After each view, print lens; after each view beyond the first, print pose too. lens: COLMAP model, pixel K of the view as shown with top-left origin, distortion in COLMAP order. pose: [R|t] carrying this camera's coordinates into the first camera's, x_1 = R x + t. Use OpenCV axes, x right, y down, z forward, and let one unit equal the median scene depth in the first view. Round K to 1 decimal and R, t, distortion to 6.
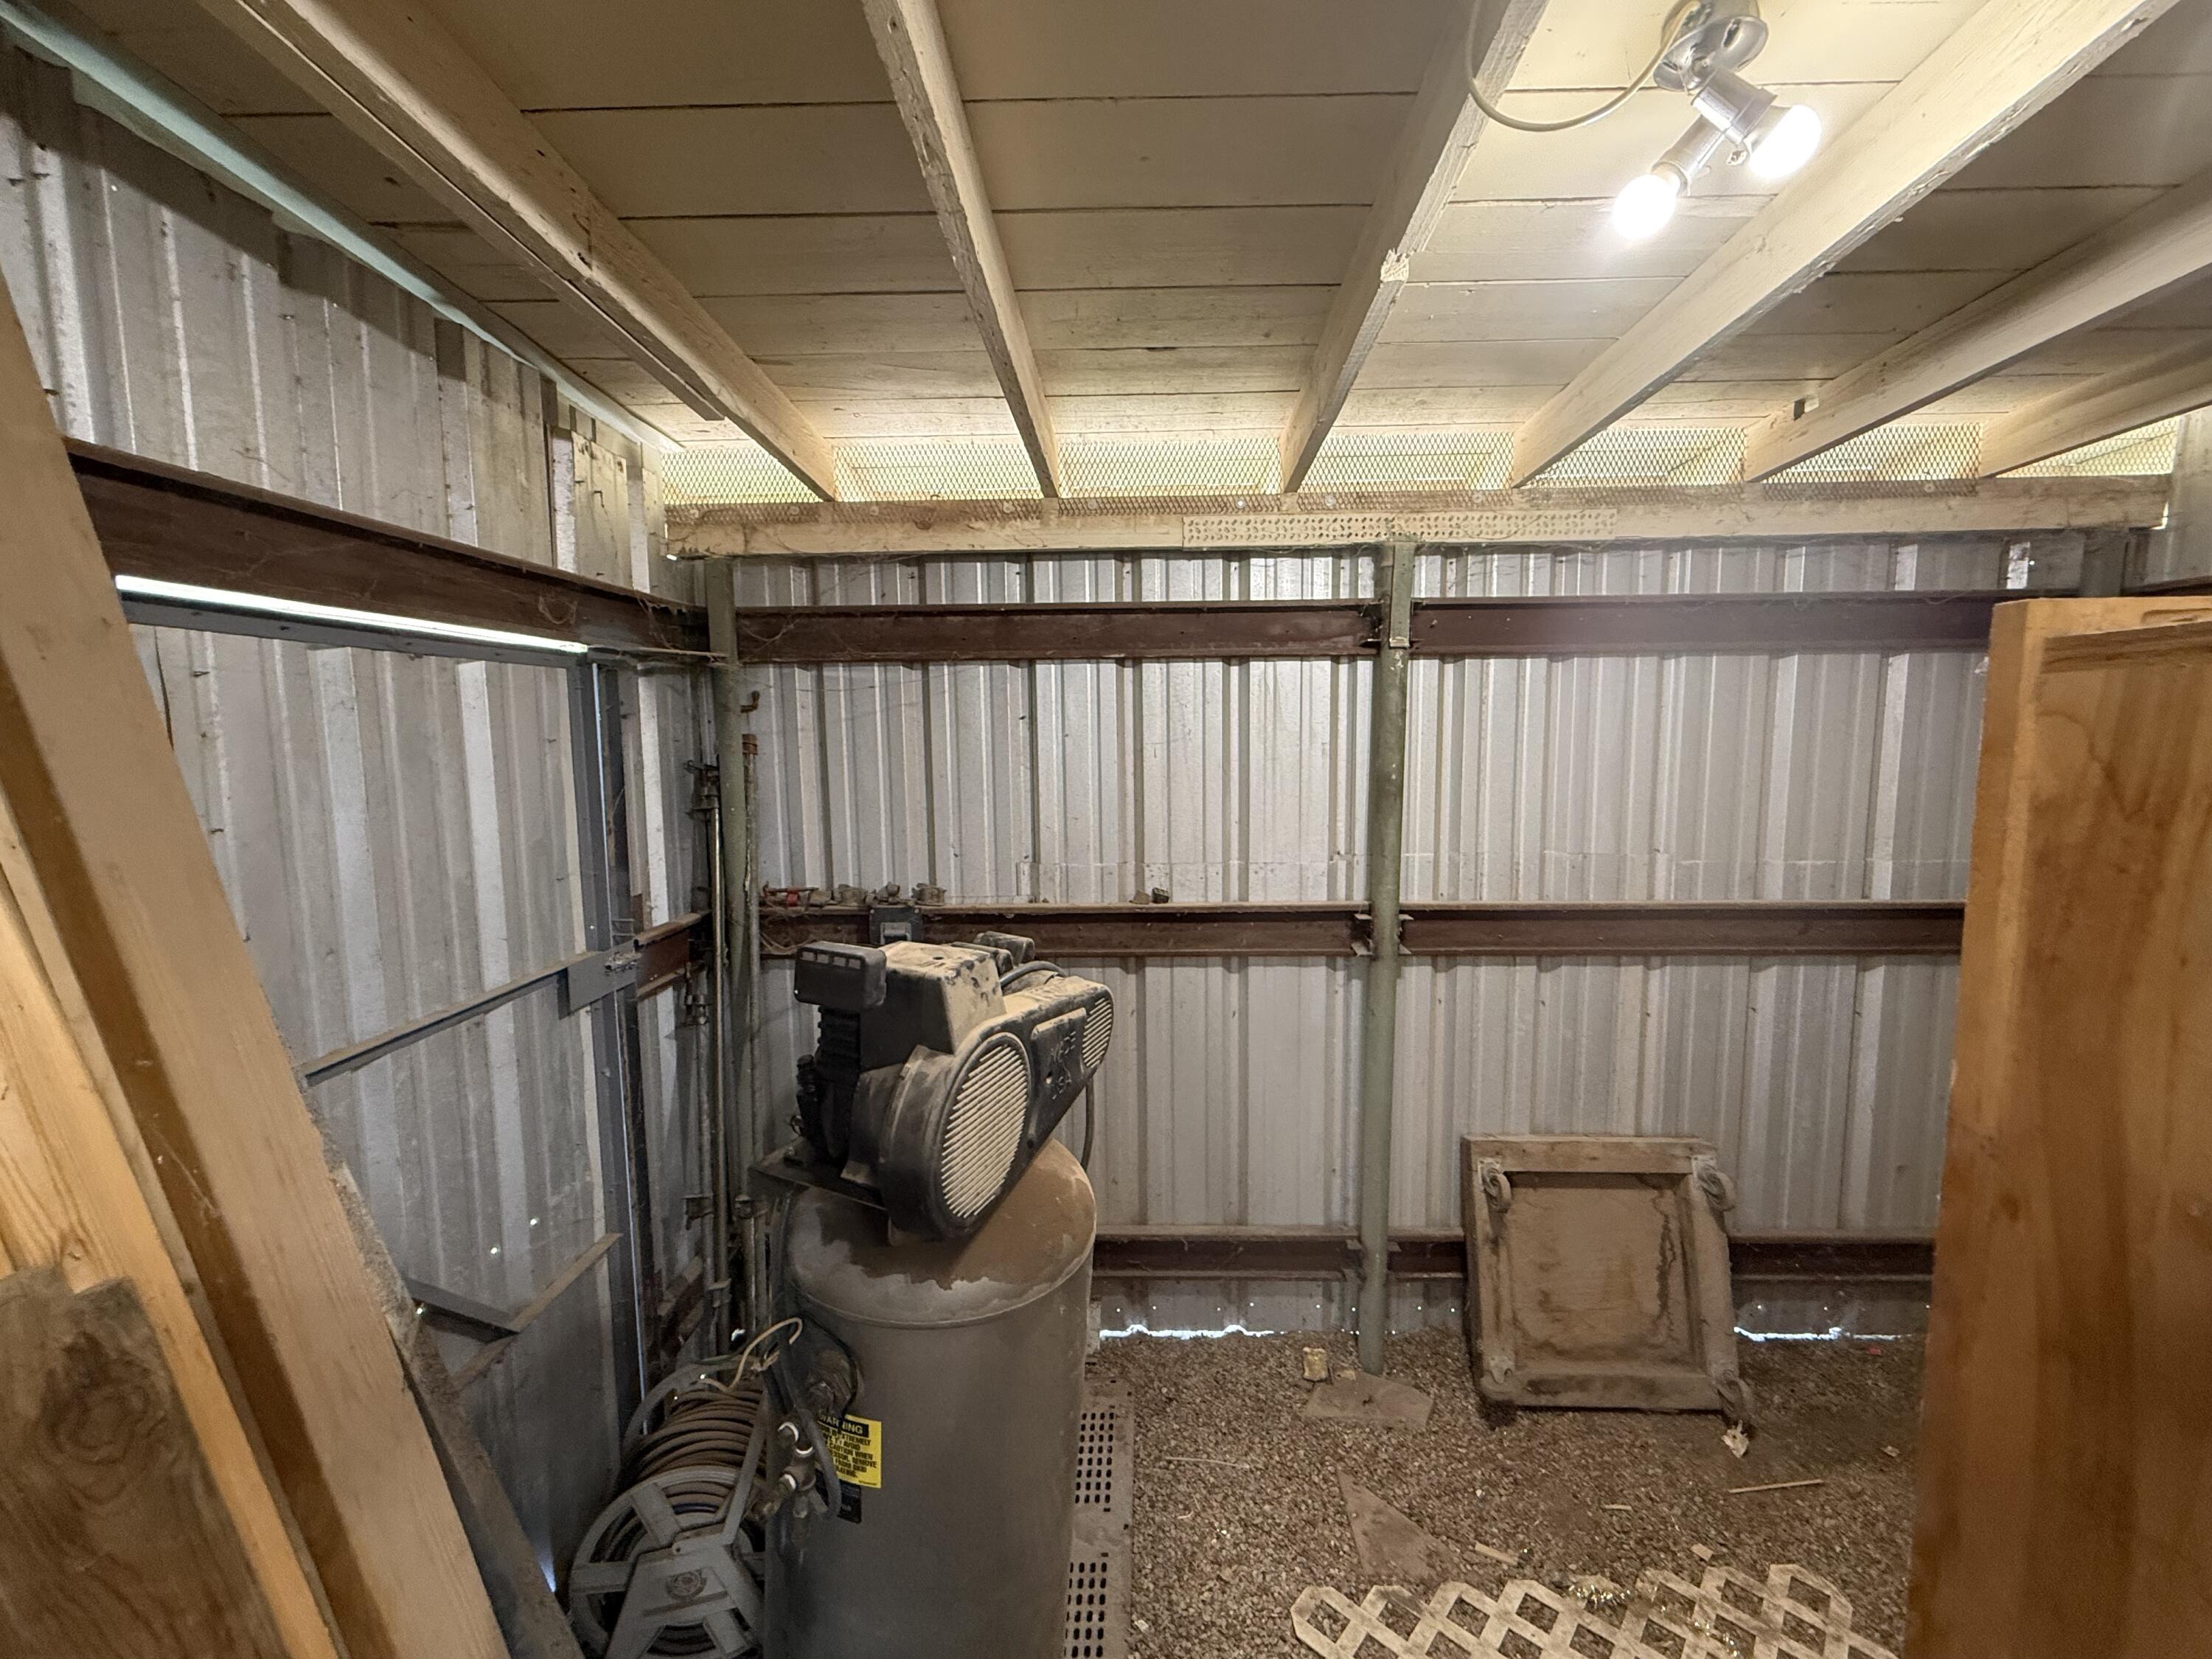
lens RADIAL K [[888.8, 0, 1114.7], [0, 888.8, 840.3], [0, 0, 1]] dist [0.000980, 0.000293]
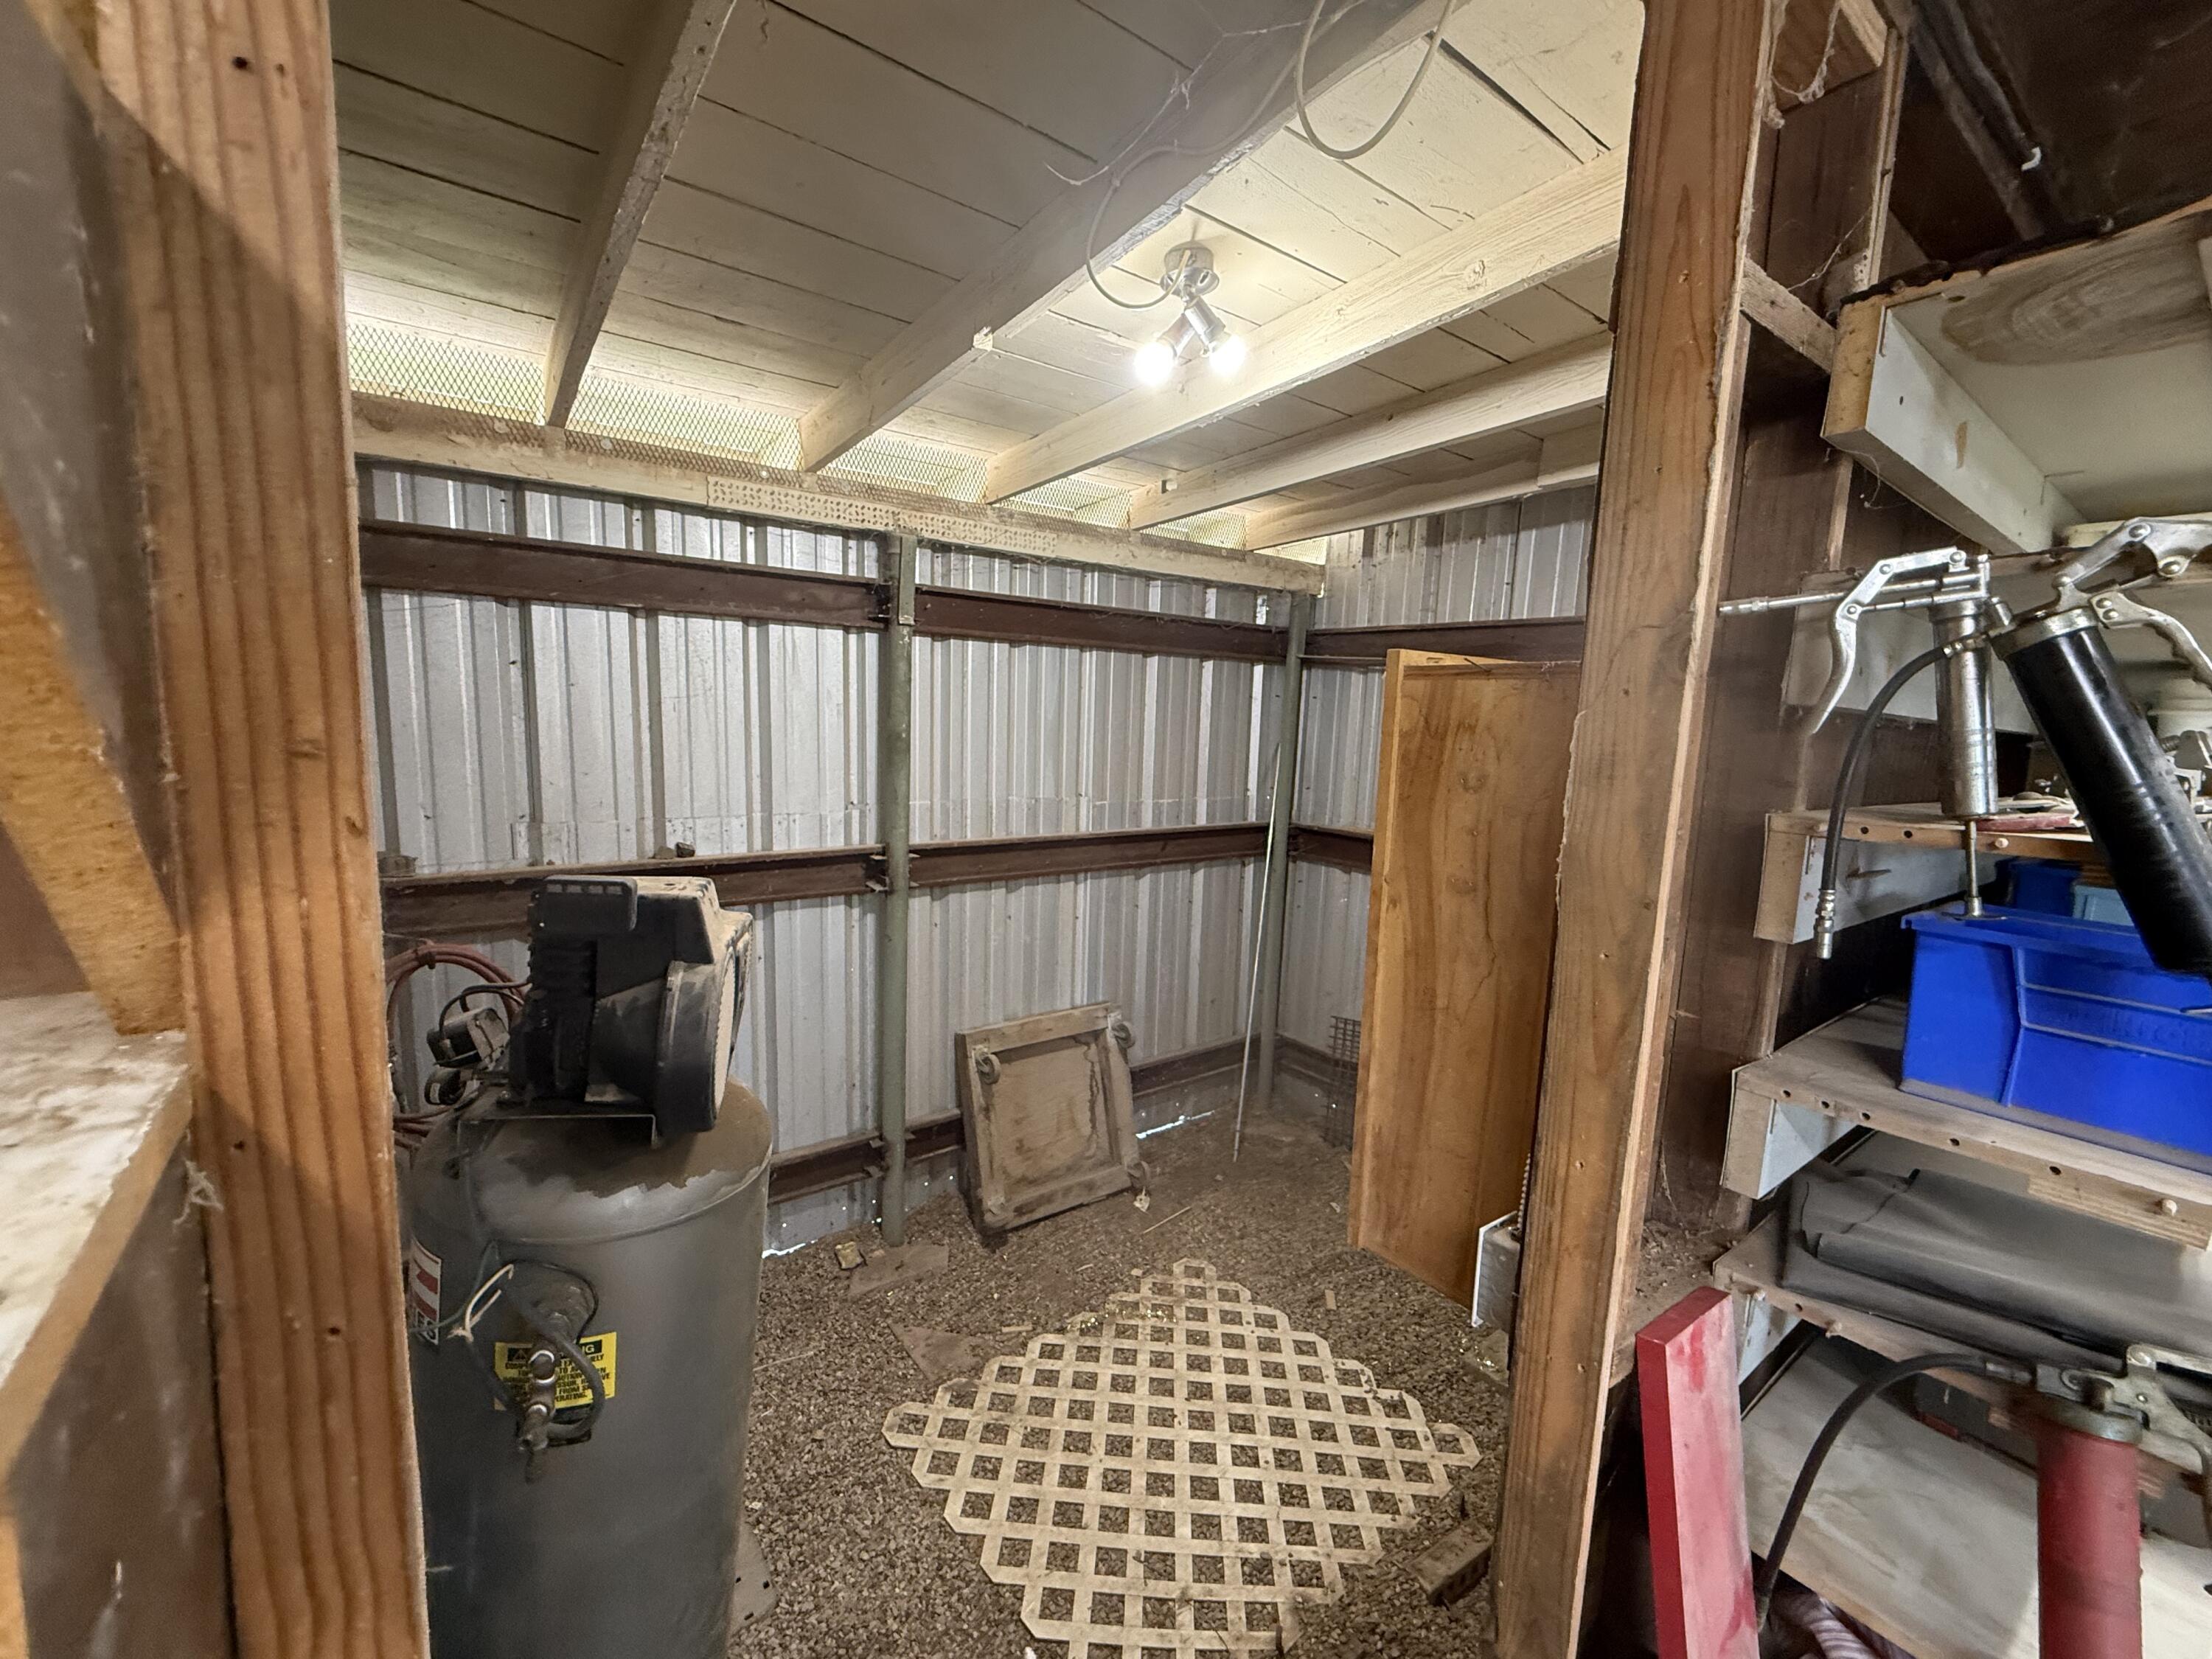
lens RADIAL K [[888.8, 0, 1073.3], [0, 888.8, 841.3], [0, 0, 1]] dist [0.000980, 0.000293]
pose [[0.802984, -0.050899, 0.593824, -0.204772], [0.029630, 0.998524, 0.045522, 0.020677], [-0.595264, -0.018959, 0.803306, -0.075593]]
